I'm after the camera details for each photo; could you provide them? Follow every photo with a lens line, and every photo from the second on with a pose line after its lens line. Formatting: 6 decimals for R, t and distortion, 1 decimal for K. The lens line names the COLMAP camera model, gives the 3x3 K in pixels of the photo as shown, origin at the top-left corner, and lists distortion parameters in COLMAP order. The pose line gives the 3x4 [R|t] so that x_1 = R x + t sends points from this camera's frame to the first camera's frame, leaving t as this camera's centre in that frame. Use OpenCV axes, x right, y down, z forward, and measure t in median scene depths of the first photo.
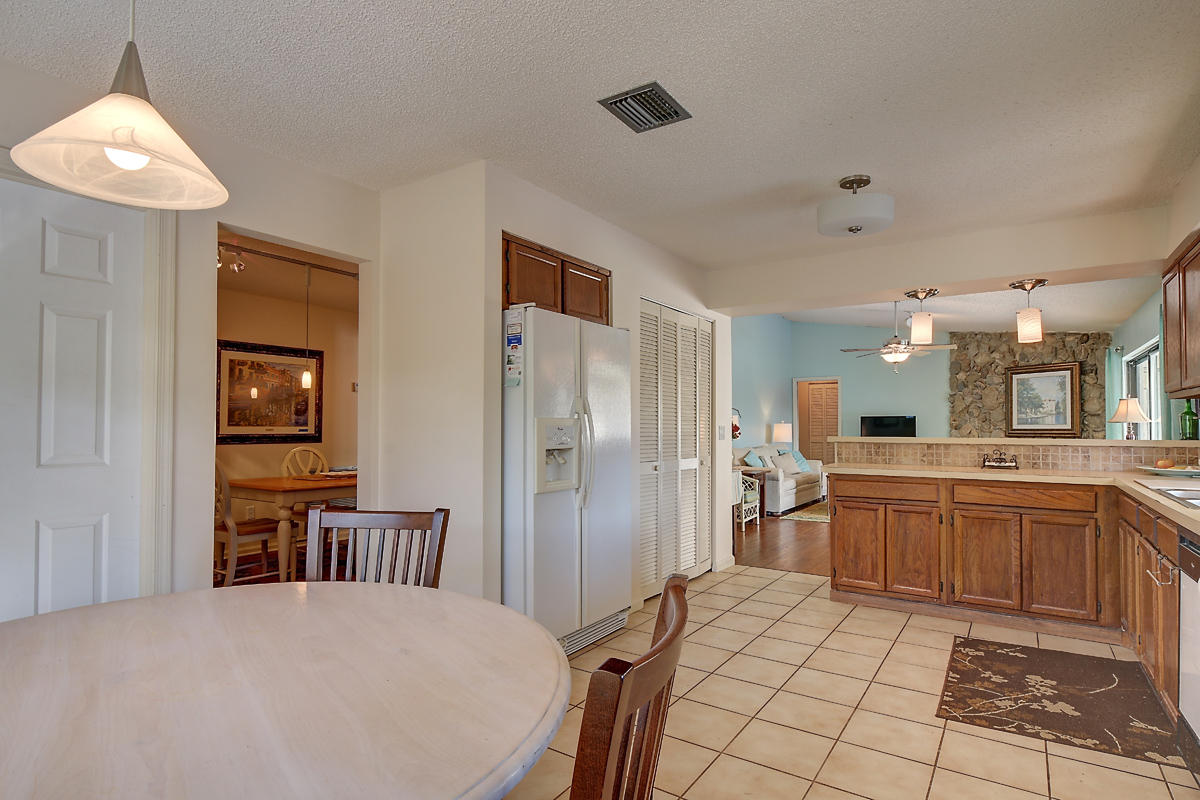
lens RADIAL K [[619.7, 0, 600.1], [0, 619.7, 409.8], [0, 0, 1]] dist [-0.000630, -0.006290]
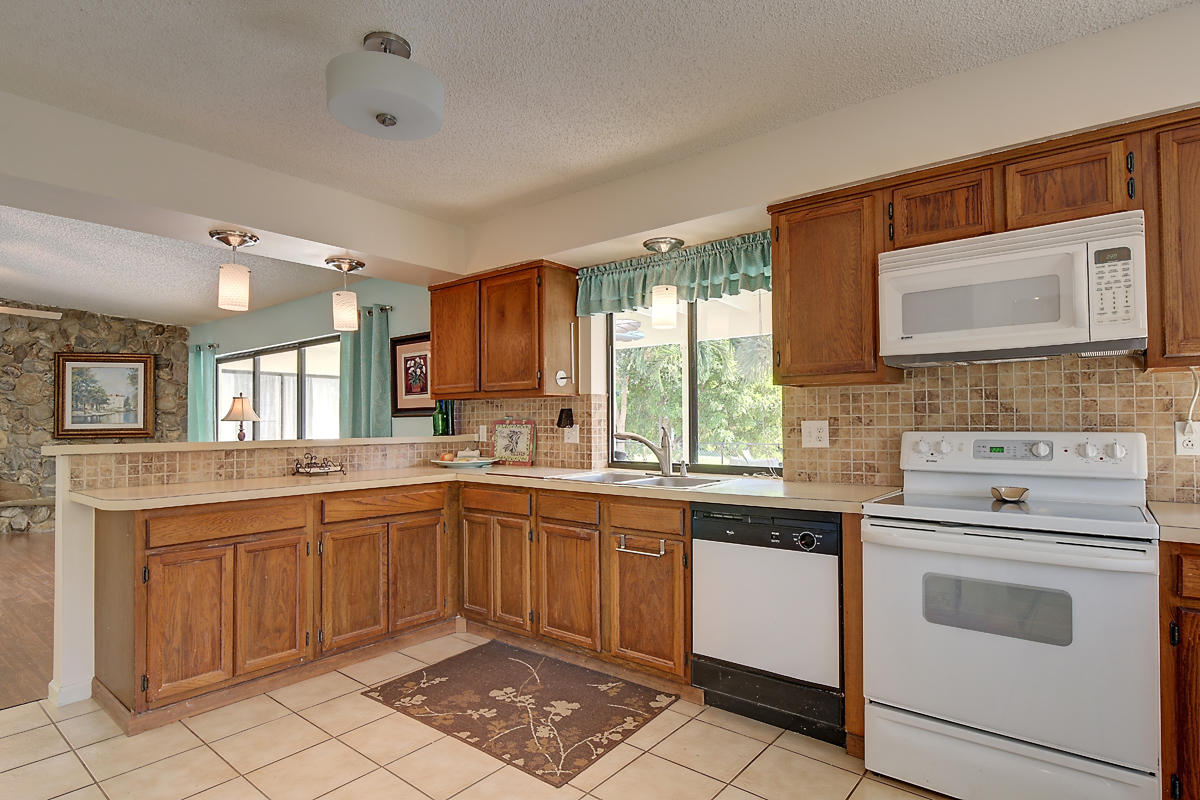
lens RADIAL K [[619.7, 0, 600.3], [0, 619.7, 412.3], [0, 0, 1]] dist [-0.000630, -0.006290]
pose [[0.087847, 0.013141, 0.996047, -0.155146], [-0.018524, 0.999762, -0.011556, 0.012293], [-0.995962, -0.017435, 0.088069, 0.541617]]
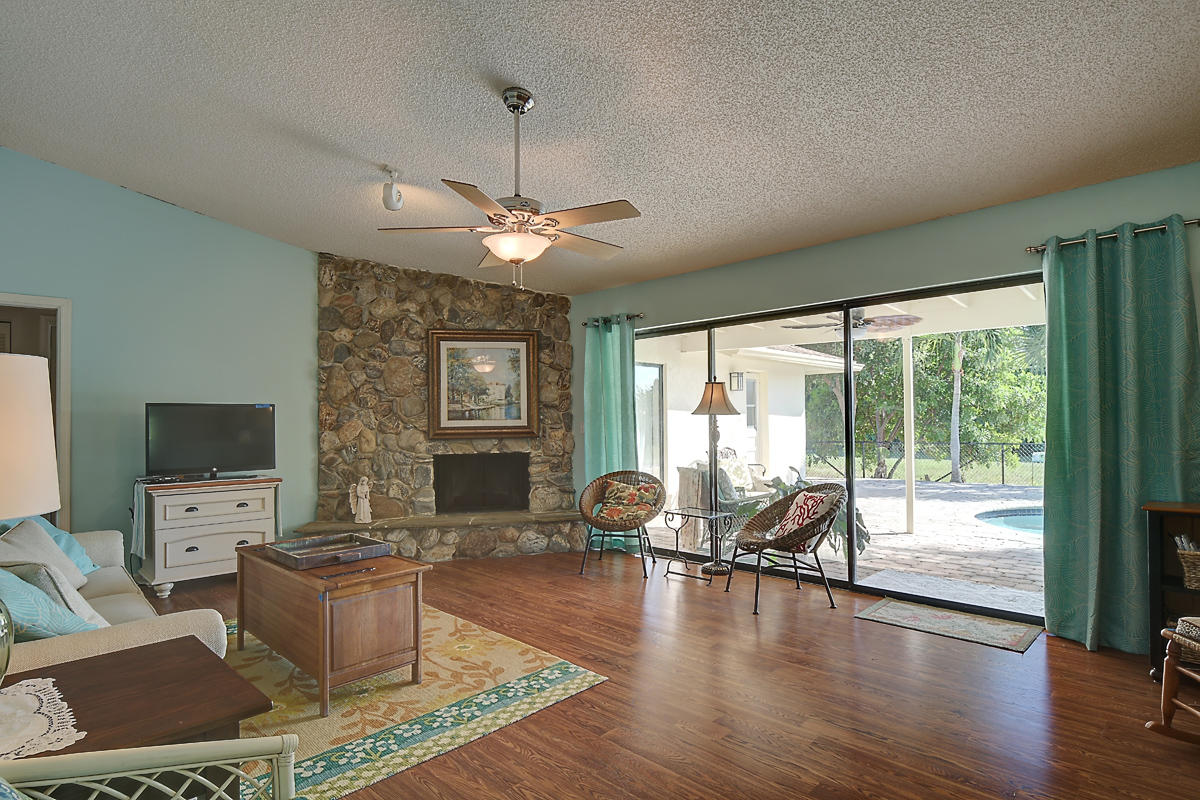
lens RADIAL K [[619.7, 0, 596.8], [0, 619.7, 412.5], [0, 0, 1]] dist [-0.000630, -0.006290]
pose [[0.186603, 0.010602, 0.982378, 0.183290], [-0.014302, 0.999865, -0.008074, 0.042406], [-0.982331, -0.012543, 0.186729, 1.647960]]
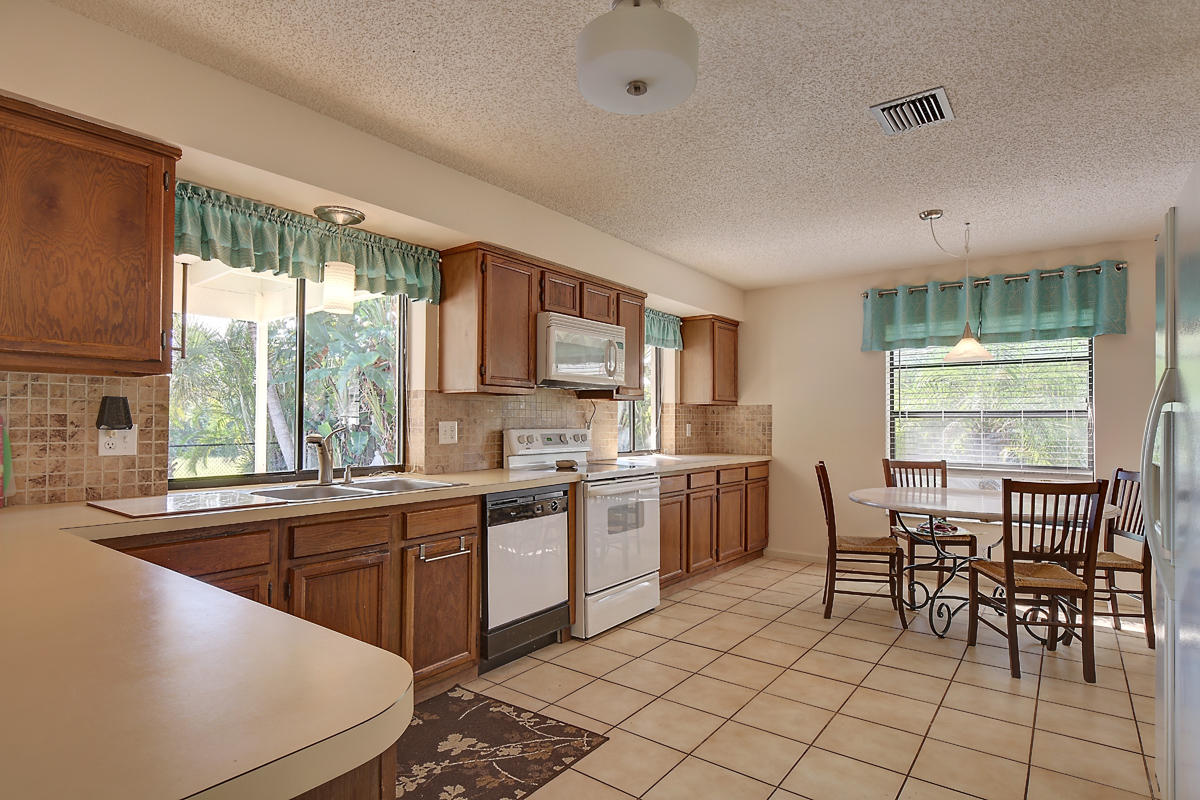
lens RADIAL K [[619.7, 0, 603.6], [0, 619.7, 410.1], [0, 0, 1]] dist [-0.000630, -0.006290]
pose [[-0.998818, -0.005774, 0.048259, 0.312302], [-0.007799, 0.999093, -0.041872, 0.027733], [-0.047973, -0.042199, -0.997957, 1.189377]]
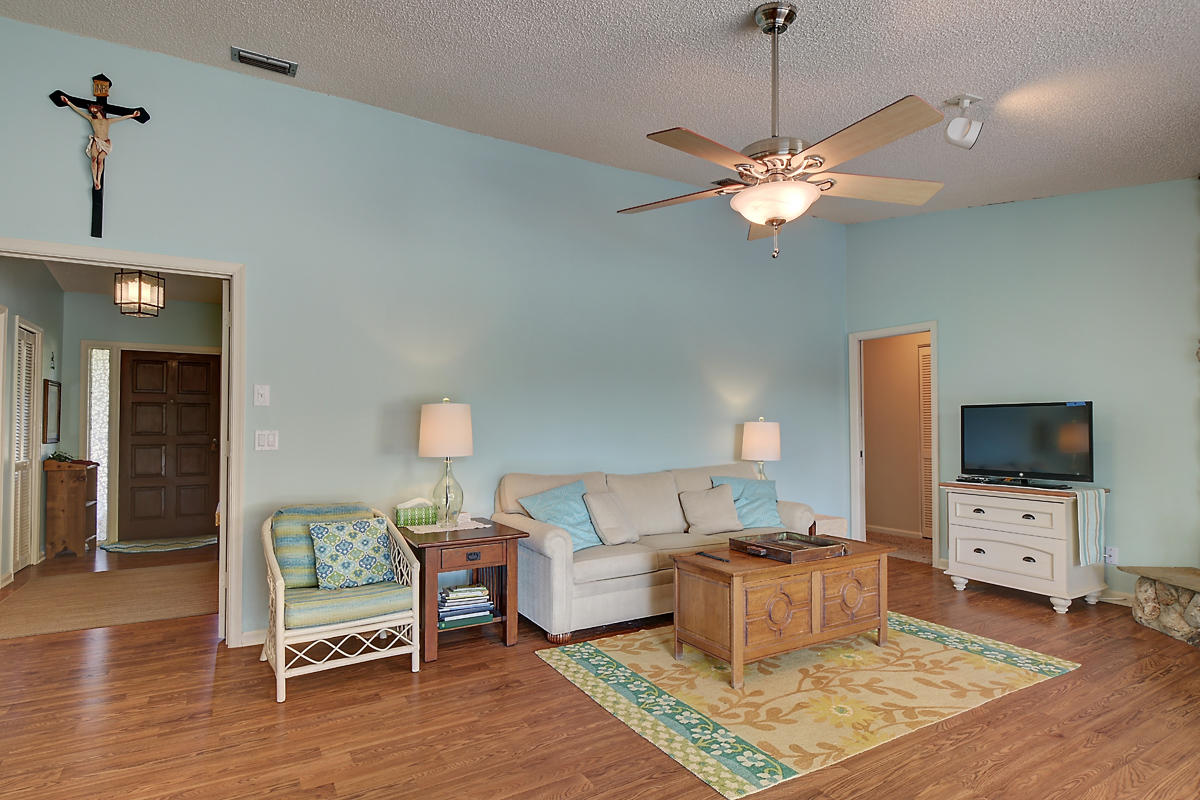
lens RADIAL K [[619.7, 0, 601.9], [0, 619.7, 410.5], [0, 0, 1]] dist [-0.000630, -0.006290]
pose [[0.900188, -0.014856, -0.435249, 1.003043], [0.013089, 0.999889, -0.007057, 0.036891], [0.435306, 0.000655, 0.900283, 1.285042]]
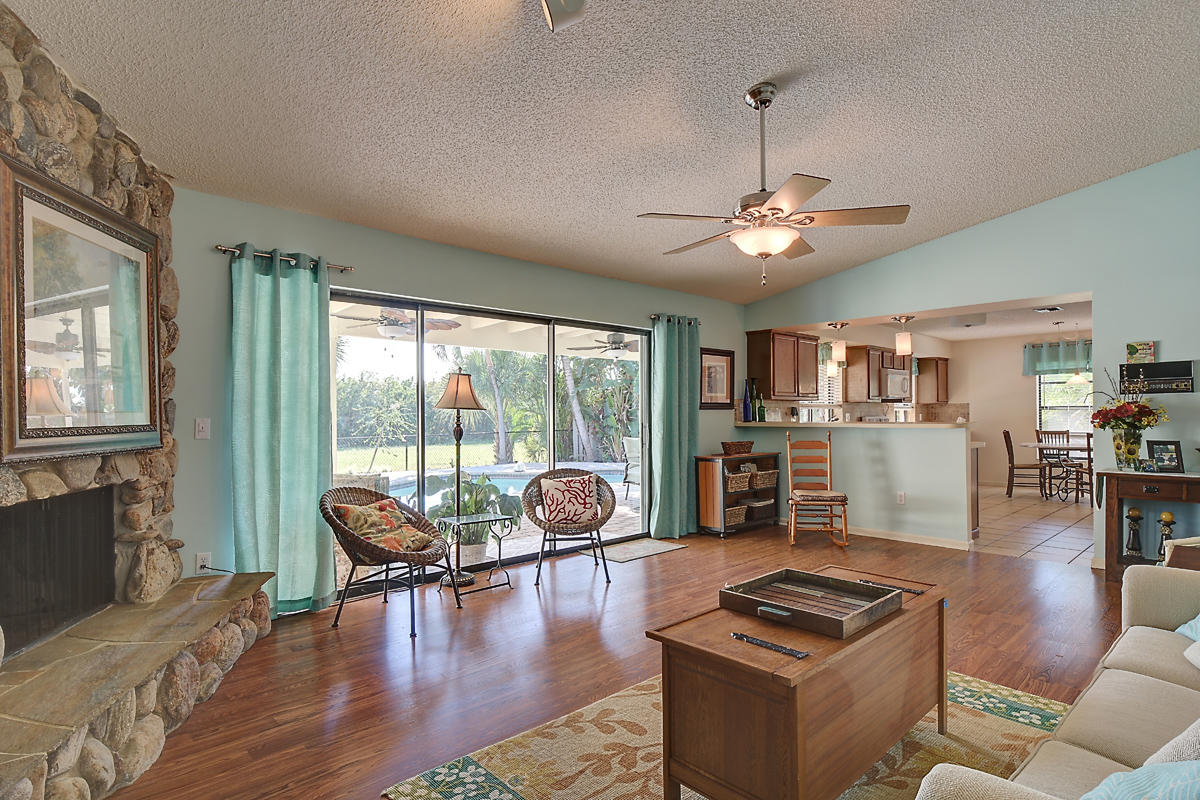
lens RADIAL K [[619.7, 0, 604.8], [0, 619.7, 410.8], [0, 0, 1]] dist [-0.000630, -0.006290]
pose [[-0.975238, 0.004696, 0.221109, 0.921096], [-0.002168, 0.999524, -0.030787, 0.068961], [-0.221149, -0.030504, -0.974763, 2.659463]]
